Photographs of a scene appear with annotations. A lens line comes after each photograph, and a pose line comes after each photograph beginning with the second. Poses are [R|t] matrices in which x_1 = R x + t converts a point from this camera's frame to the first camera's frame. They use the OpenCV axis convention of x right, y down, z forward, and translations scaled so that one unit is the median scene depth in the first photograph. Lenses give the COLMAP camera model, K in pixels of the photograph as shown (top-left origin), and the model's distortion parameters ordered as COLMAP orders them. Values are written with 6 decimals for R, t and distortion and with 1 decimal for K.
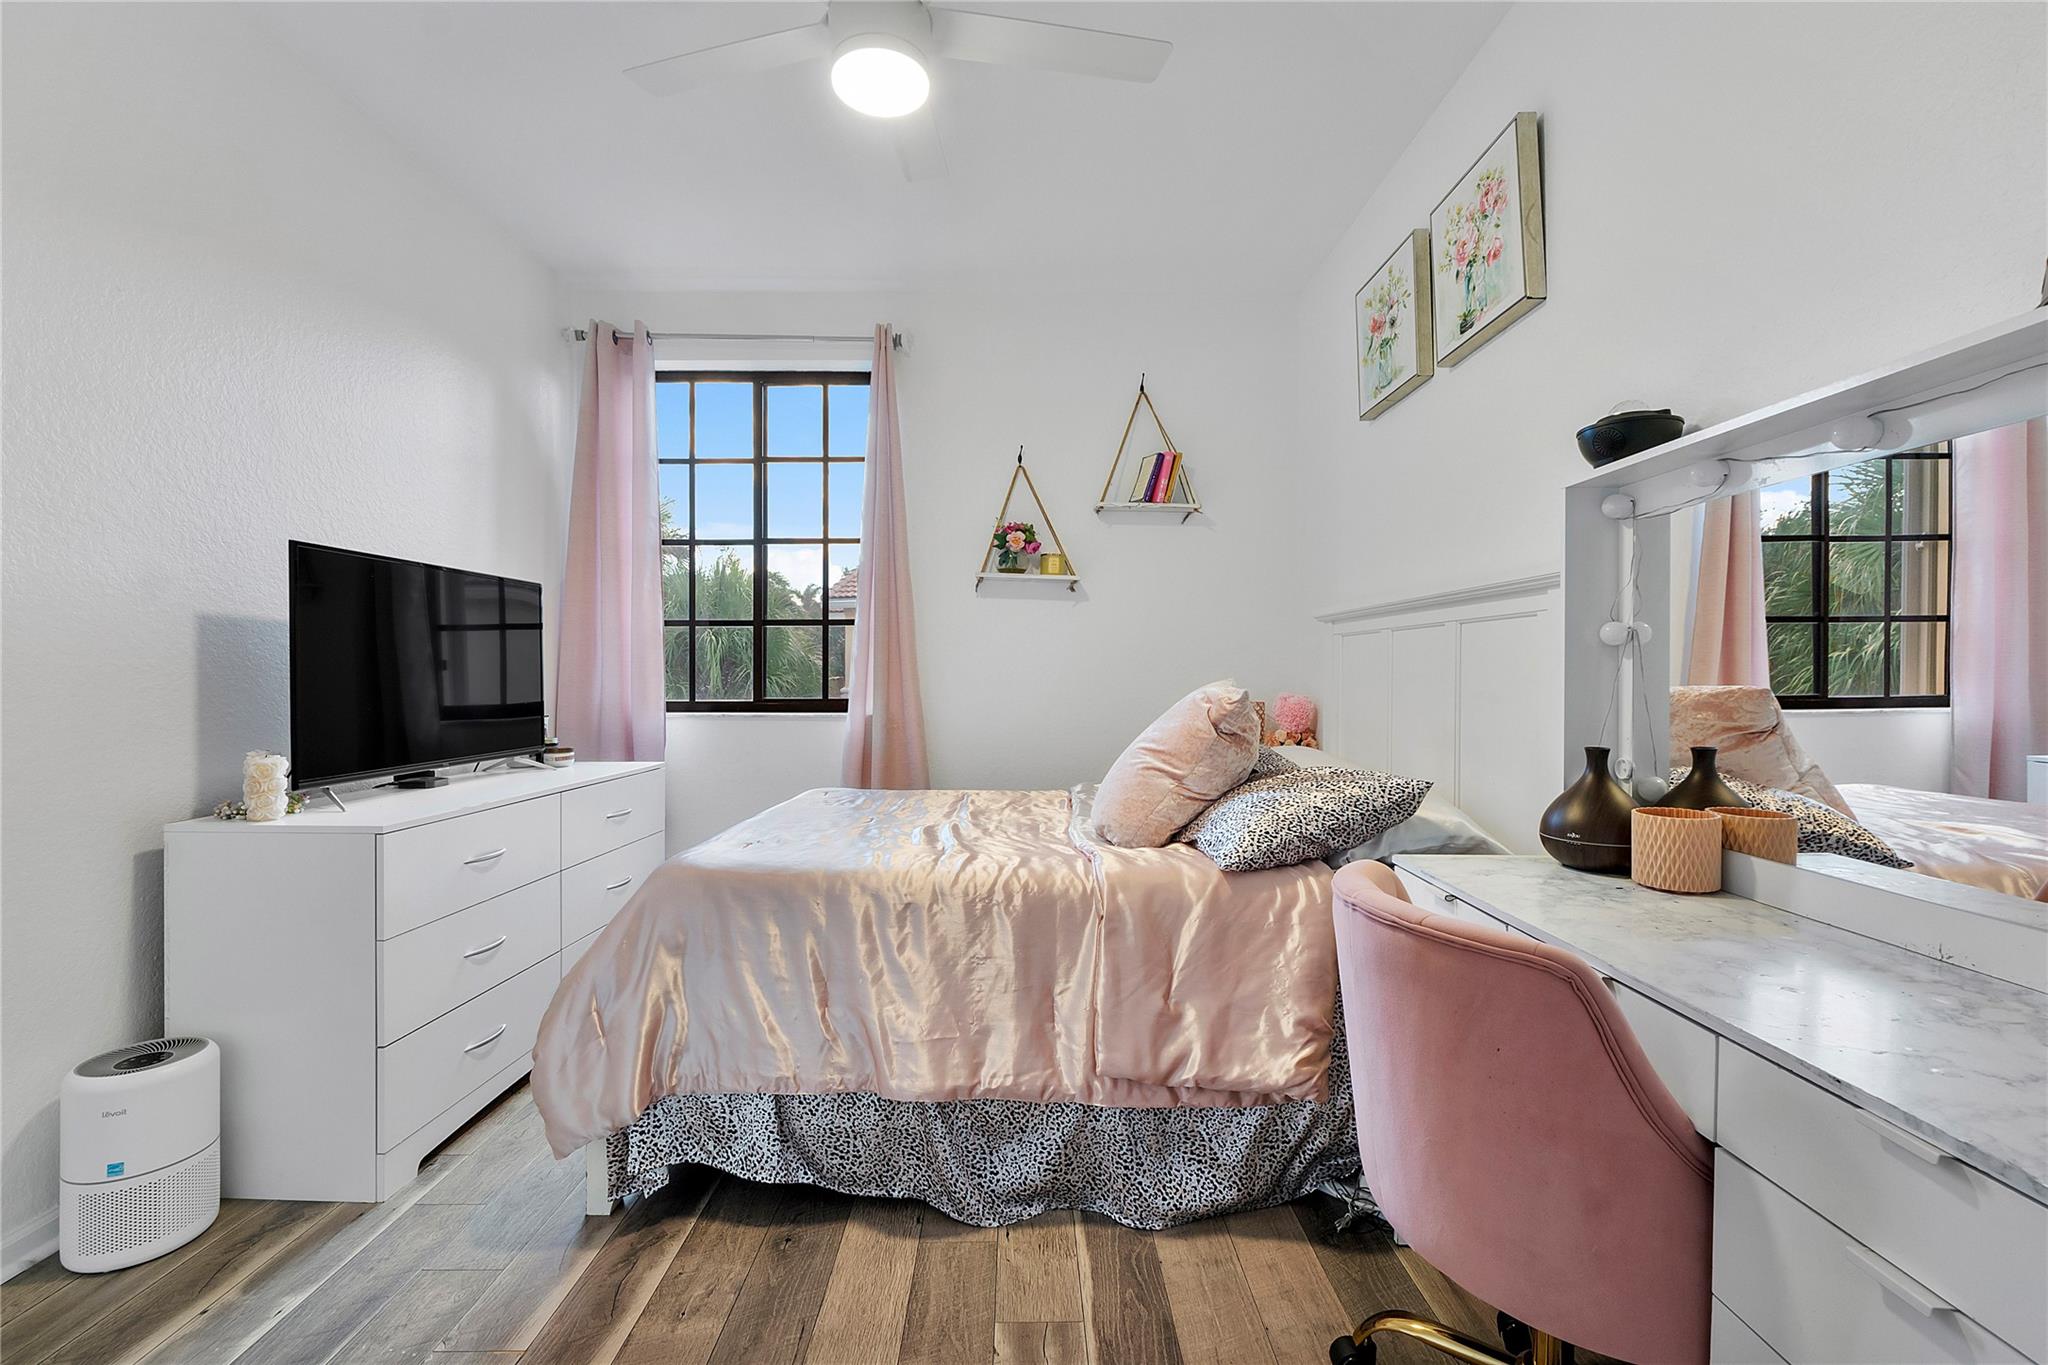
lens RADIAL K [[875.4, 0, 1028.3], [0, 875.4, 678.4], [0, 0, 1]] dist [-0.009841, -0.000077]
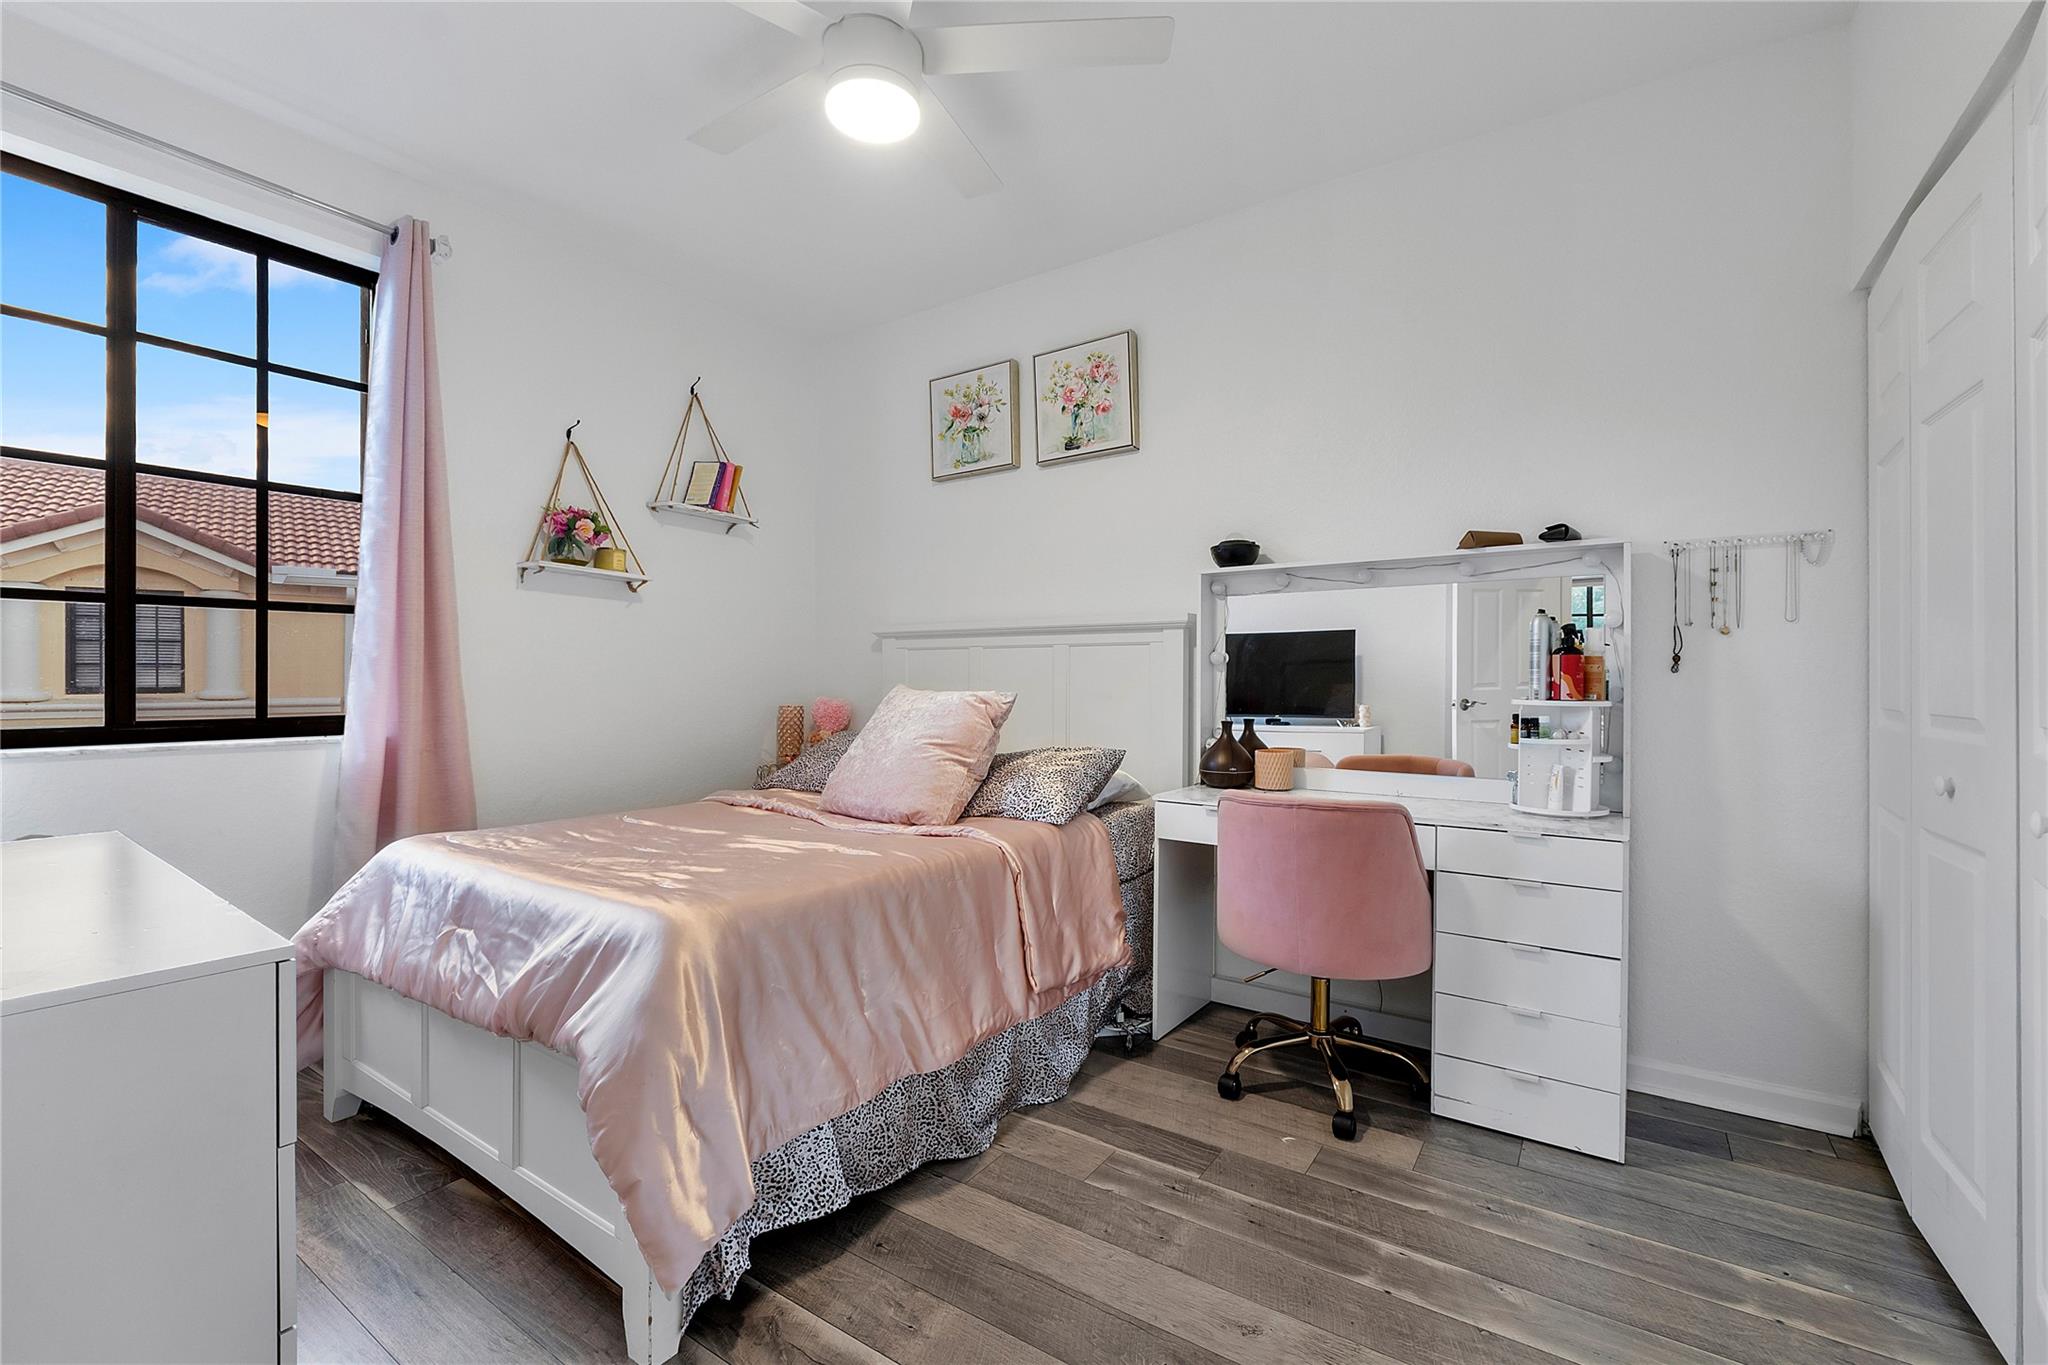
lens RADIAL K [[868.0, 0, 1030.4], [0, 868.0, 685.8], [0, 0, 1]] dist [-0.007597, -0.000422]
pose [[0.565776, -0.005973, 0.824538, -0.792149], [0.004929, 0.999980, 0.003862, -0.002287], [-0.824545, 0.001879, 0.565794, 0.233081]]
